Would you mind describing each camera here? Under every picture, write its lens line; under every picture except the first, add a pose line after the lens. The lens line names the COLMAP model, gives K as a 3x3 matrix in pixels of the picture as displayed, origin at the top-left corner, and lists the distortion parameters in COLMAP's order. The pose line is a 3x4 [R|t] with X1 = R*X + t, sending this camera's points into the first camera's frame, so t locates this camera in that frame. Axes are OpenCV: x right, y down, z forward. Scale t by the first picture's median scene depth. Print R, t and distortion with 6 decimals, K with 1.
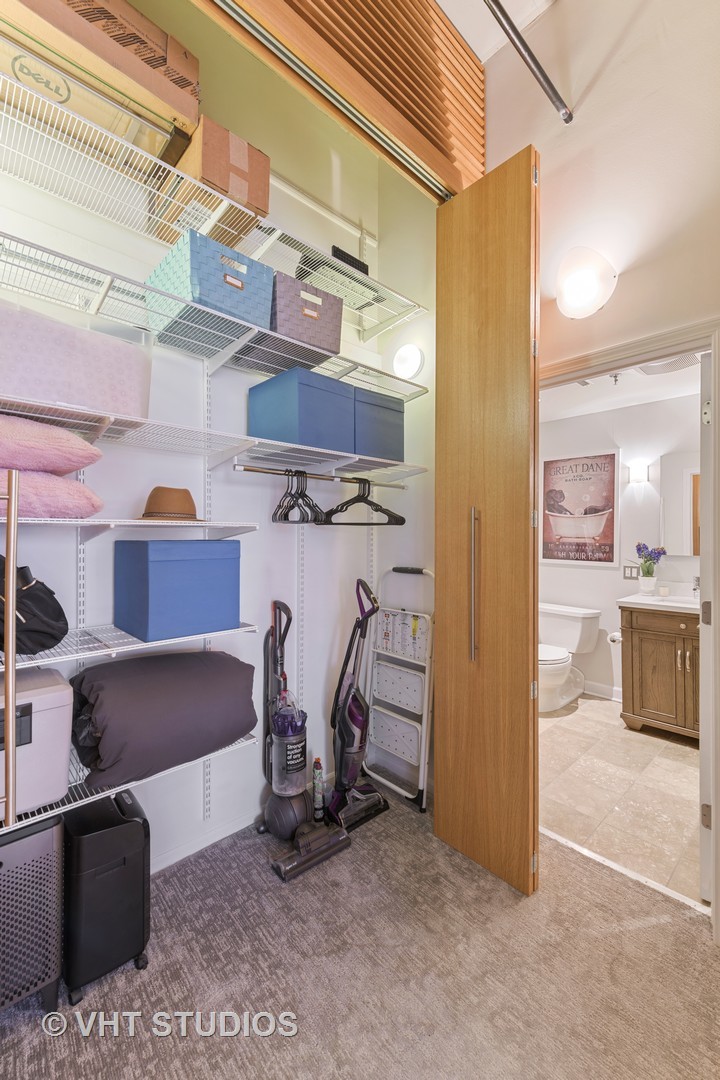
lens RADIAL K [[453.1, 0, 360.6], [0, 453.1, 542.9], [0, 0, 1]] dist [0.005809, -0.001231]
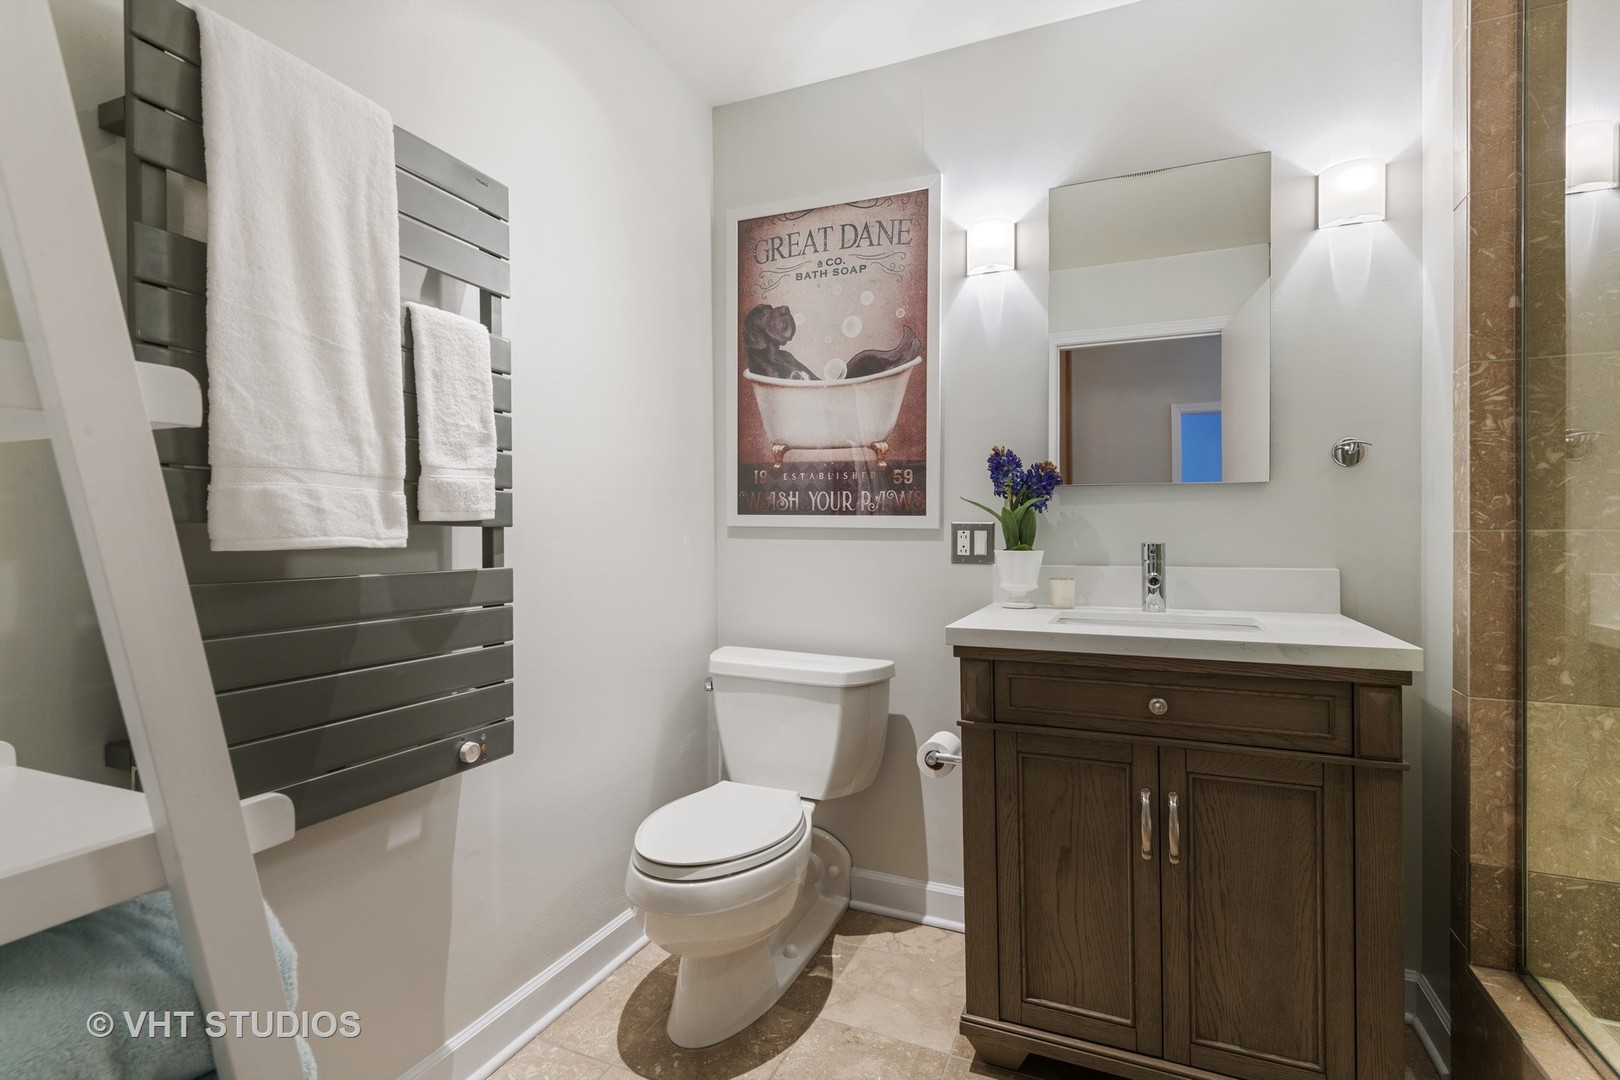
lens RADIAL K [[761.9, 0, 810.4], [0, 761.9, 538.6], [0, 0, 1]] dist [0.010256, -0.001628]
pose [[0.921611, -0.001473, 0.388112, 0.262753], [0.005278, 0.999948, -0.008737, 0.066350], [-0.388079, 0.010101, 0.921571, 0.520378]]
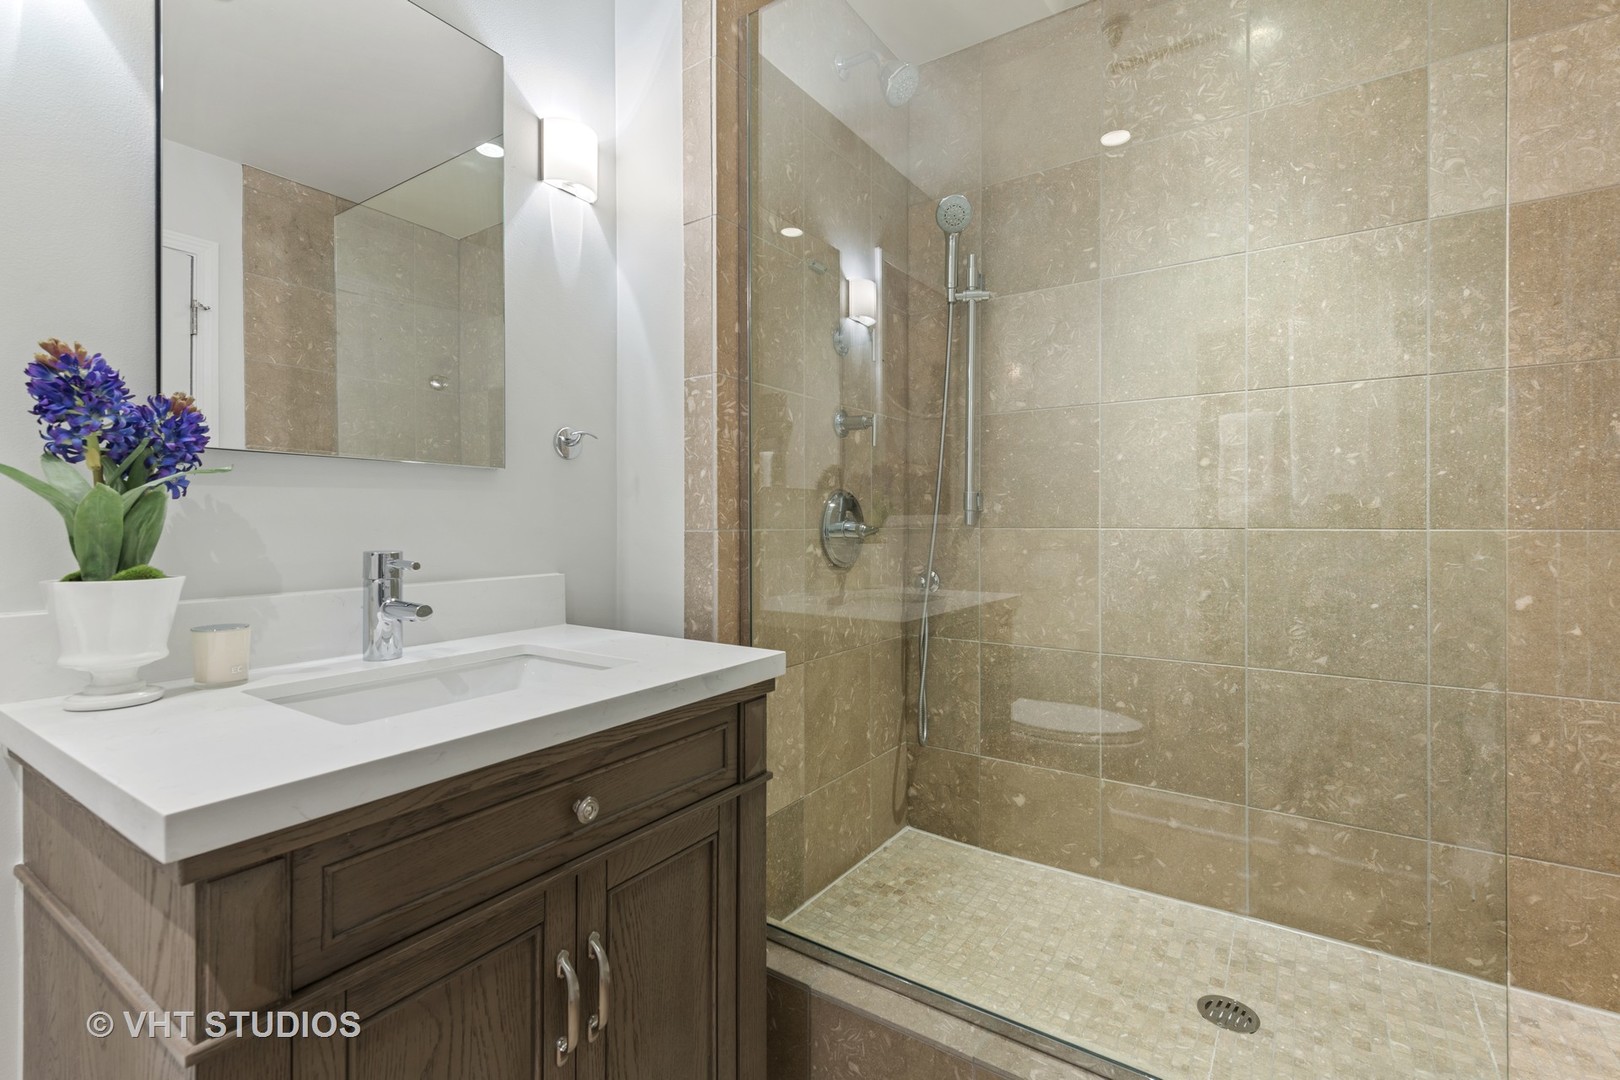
lens RADIAL K [[733.2, 0, 798.8], [0, 733.2, 515.7], [0, 0, 1]] dist [0.015288, 0.000204]
pose [[-0.210670, 0.007831, 0.977526, 0.324490], [0.016283, 0.999857, -0.004501, 0.055022], [-0.977422, 0.014969, -0.210767, 0.788587]]
